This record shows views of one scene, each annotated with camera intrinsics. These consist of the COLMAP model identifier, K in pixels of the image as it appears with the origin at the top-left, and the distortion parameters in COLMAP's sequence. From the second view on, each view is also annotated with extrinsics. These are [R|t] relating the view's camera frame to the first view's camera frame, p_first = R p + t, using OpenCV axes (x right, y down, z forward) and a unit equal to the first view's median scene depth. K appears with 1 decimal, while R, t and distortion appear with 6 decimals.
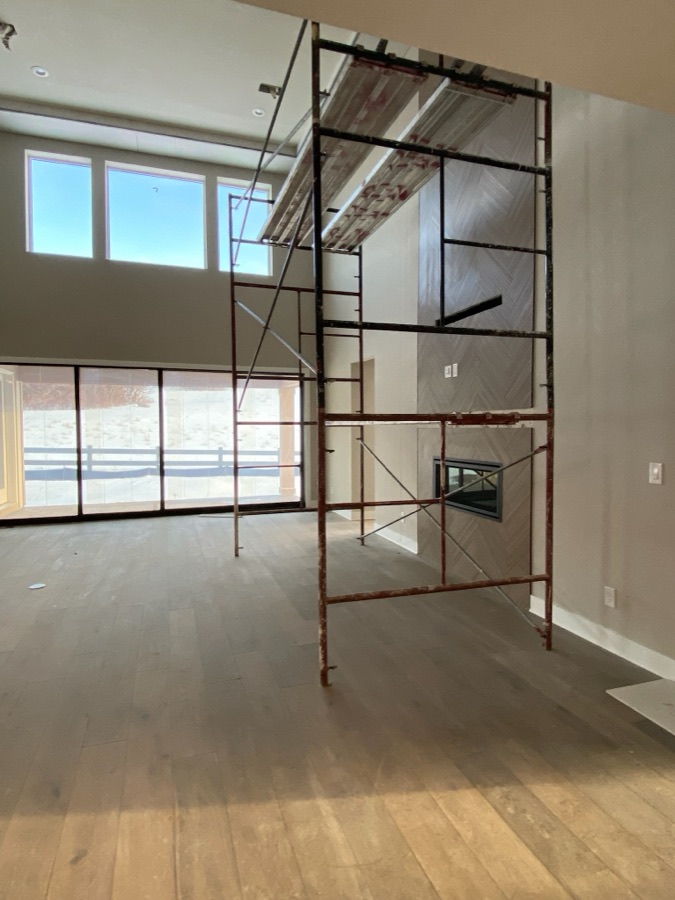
lens RADIAL K [[502.1, 0, 337.8], [0, 502.1, 443.1], [0, 0, 1]] dist [0.048457, -0.038276]
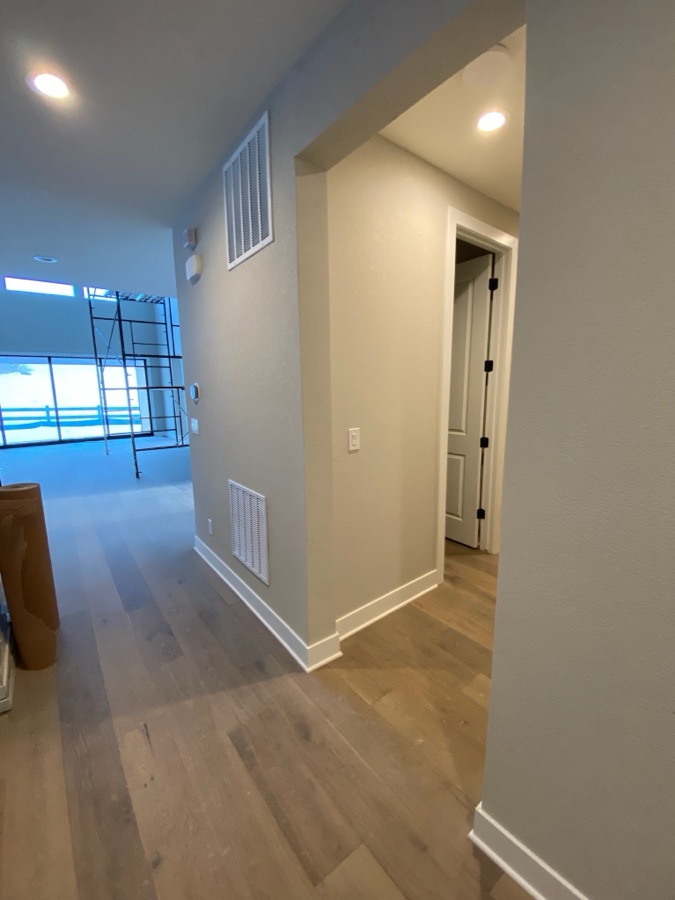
lens RADIAL K [[363.5, 0, 337.5], [0, 363.5, 450.0], [0, 0, 1]] dist [0.013552, -0.018854]
pose [[0.942455, -0.062149, 0.328507, 0.140487], [0.017740, 0.990483, 0.136490, 0.013001], [-0.333863, -0.122808, 0.934588, -0.504369]]
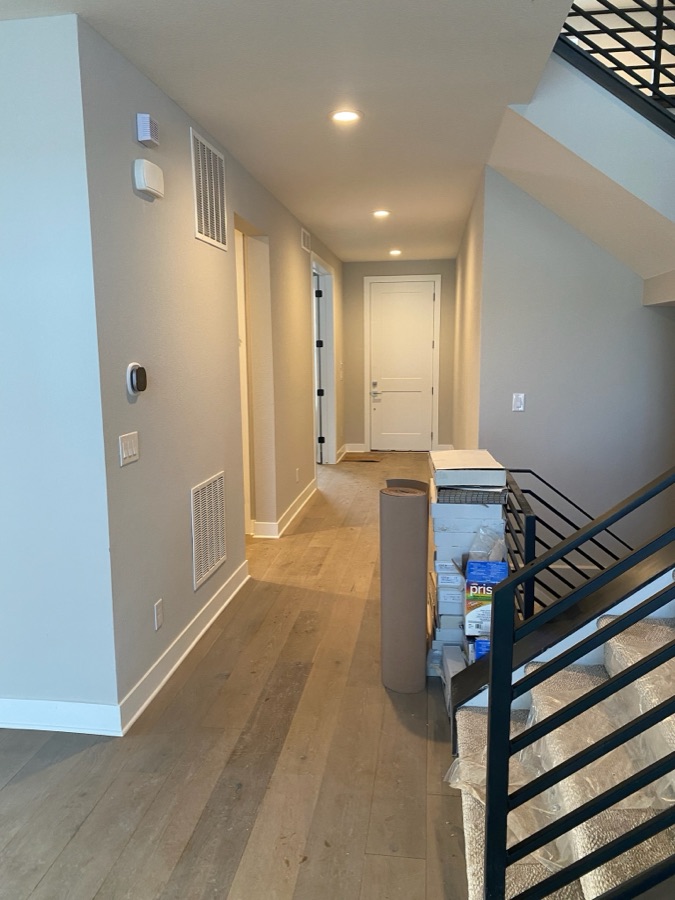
lens RADIAL K [[678.0, 0, 337.5], [0, 678.0, 450.0], [0, 0, 1]] dist [0.002097, 0.001159]
pose [[-0.895031, -0.053462, 0.442787, -0.134368], [0.028176, 0.984029, 0.175764, -0.021294], [-0.445112, 0.169790, -0.879231, 0.178278]]
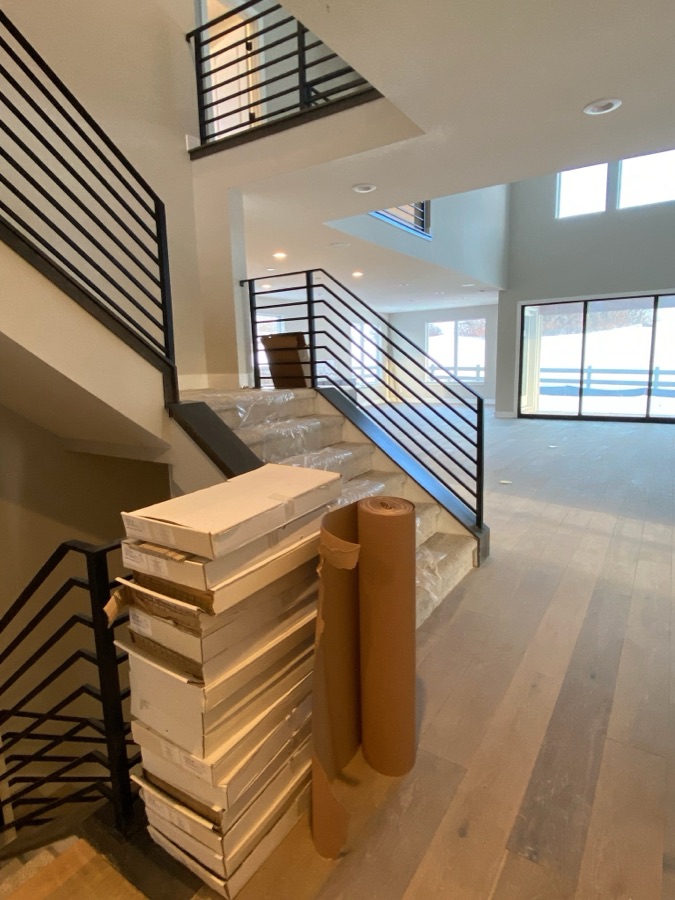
lens RADIAL K [[502.1, 0, 337.8], [0, 502.1, 443.1], [0, 0, 1]] dist [0.048457, -0.038276]
pose [[0.612989, 0.116513, -0.781453, 0.155280], [0.000889, 0.988965, 0.148150, 0.014673], [0.790091, -0.091509, 0.606121, -0.321324]]
